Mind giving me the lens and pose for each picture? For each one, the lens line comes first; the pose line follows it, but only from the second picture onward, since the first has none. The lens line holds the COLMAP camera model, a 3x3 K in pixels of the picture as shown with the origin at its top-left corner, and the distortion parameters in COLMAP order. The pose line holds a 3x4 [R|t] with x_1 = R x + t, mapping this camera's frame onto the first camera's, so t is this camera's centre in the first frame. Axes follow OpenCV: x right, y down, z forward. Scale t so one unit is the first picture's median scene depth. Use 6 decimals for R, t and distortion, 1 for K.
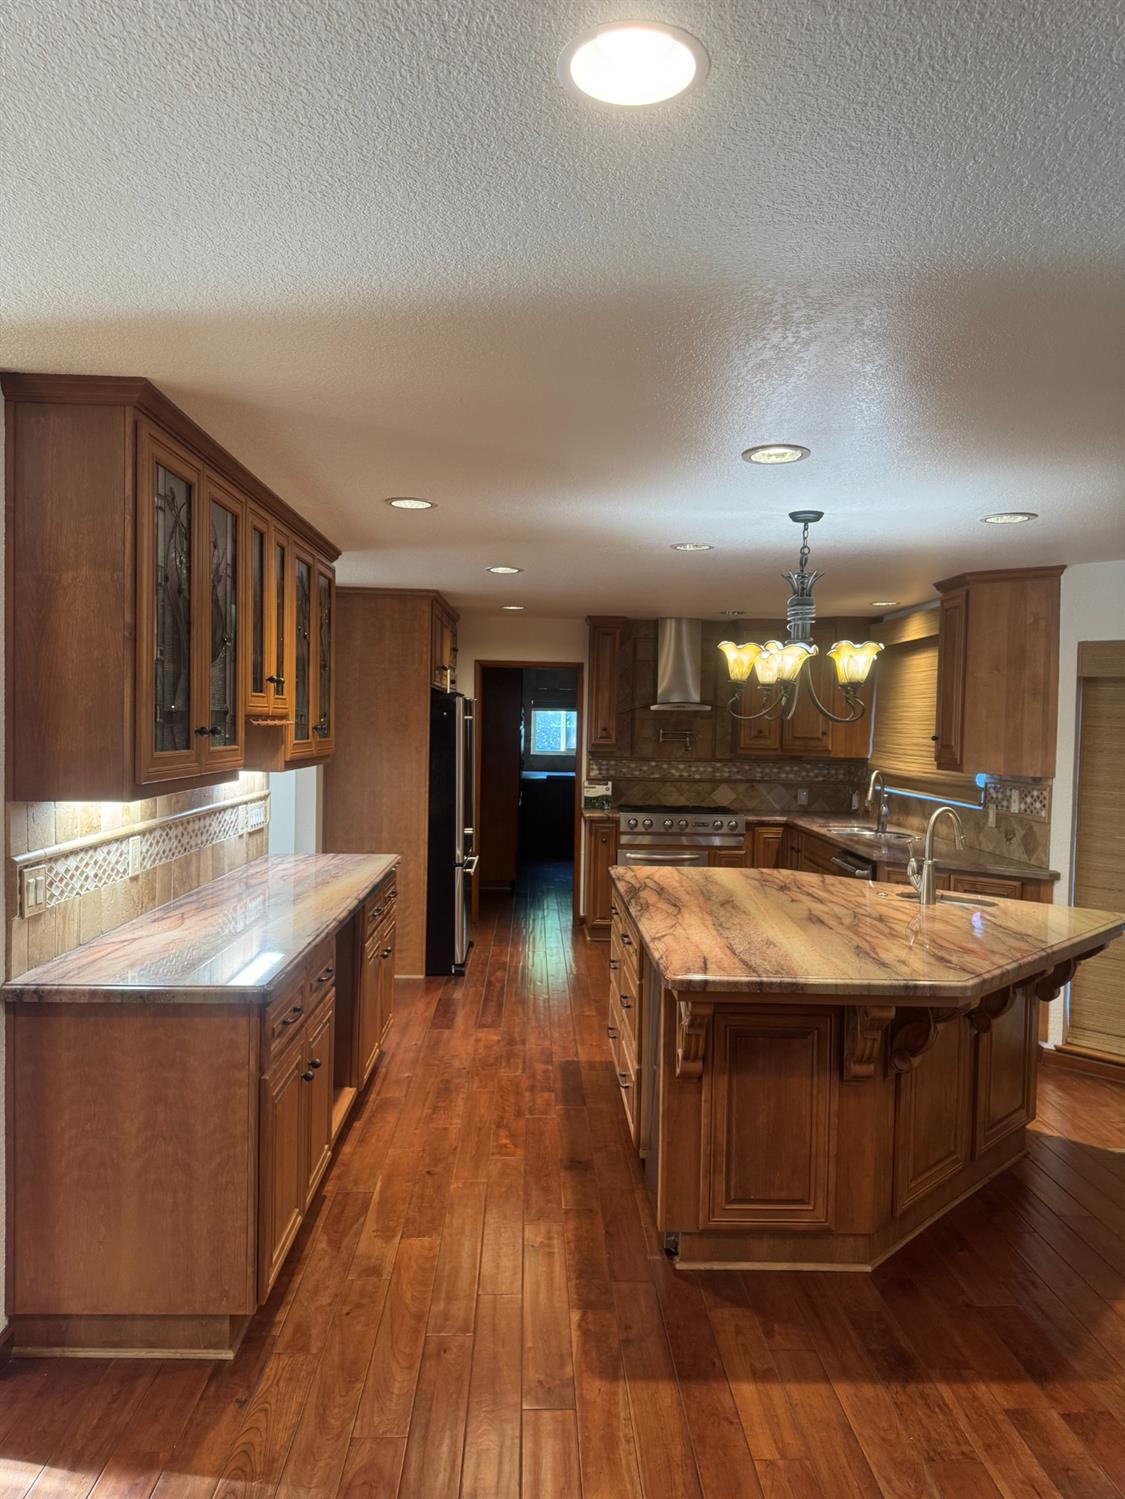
lens RADIAL K [[1092.6, 0, 553.8], [0, 1092.6, 753.8], [0, 0, 1]] dist [0.073295, -0.002512]
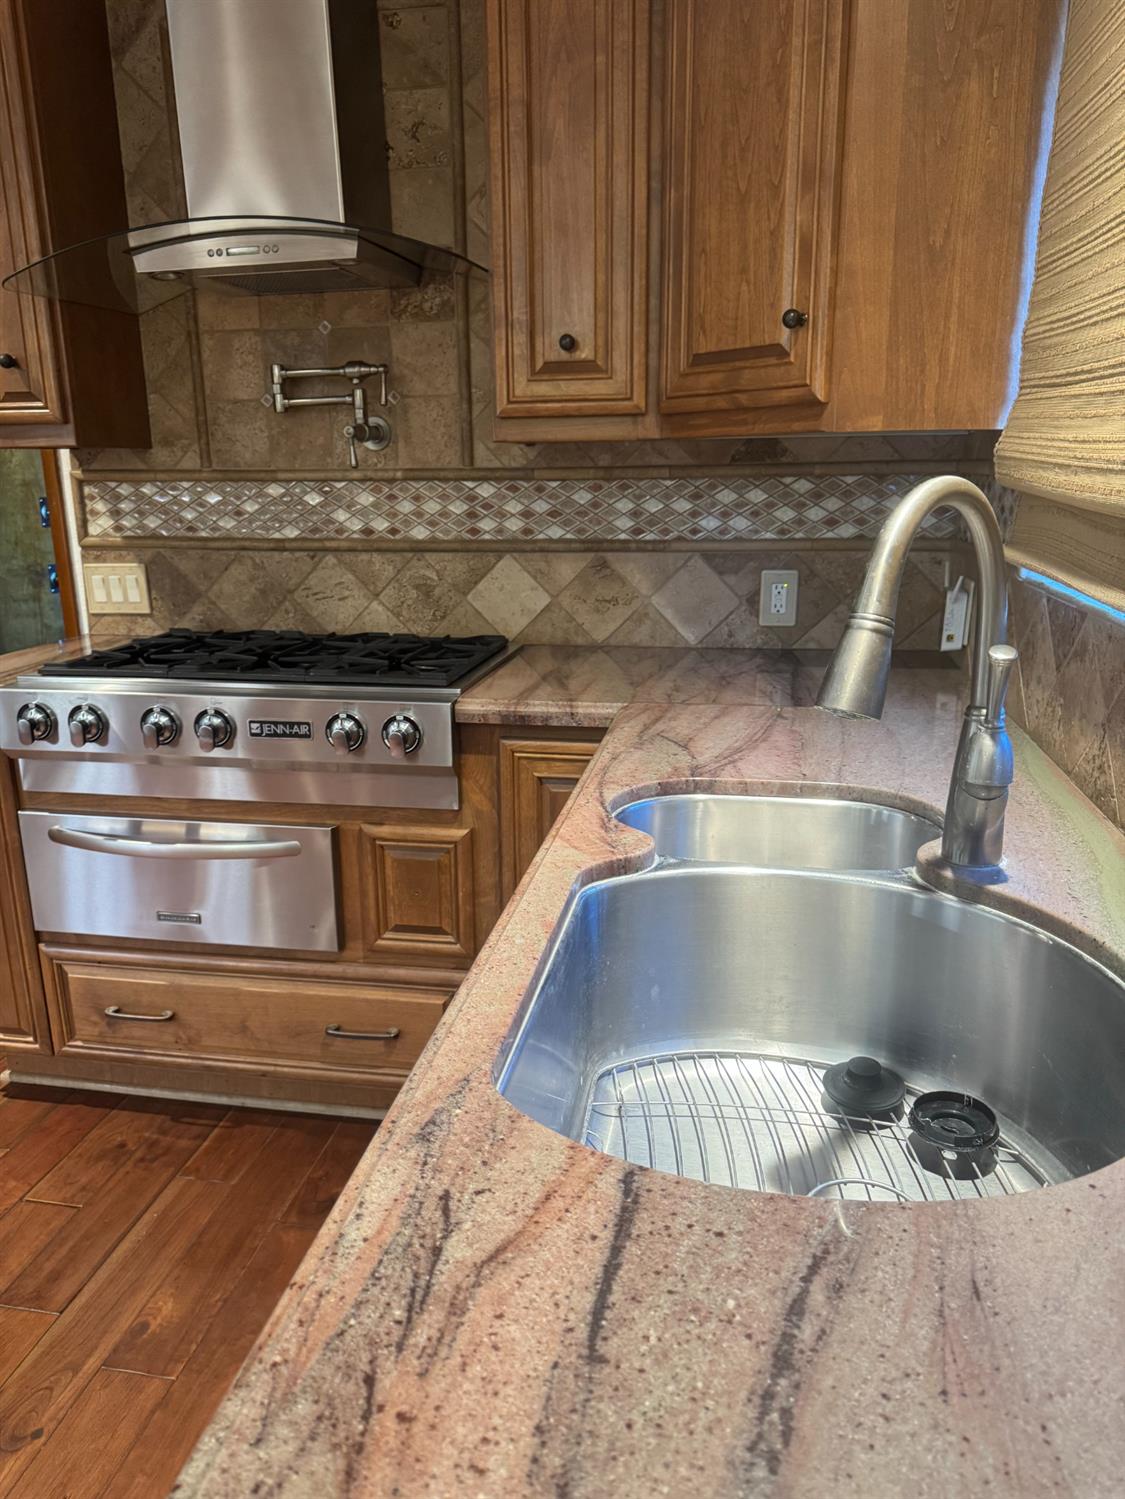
lens RADIAL K [[1092.6, 0, 573.7], [0, 1092.6, 755.8], [0, 0, 1]] dist [0.073295, -0.002512]
pose [[0.978290, 0.021463, -0.206126, 0.234384], [0.025303, 0.974811, 0.221594, 0.014859], [0.205689, -0.221999, 0.953105, 0.713246]]
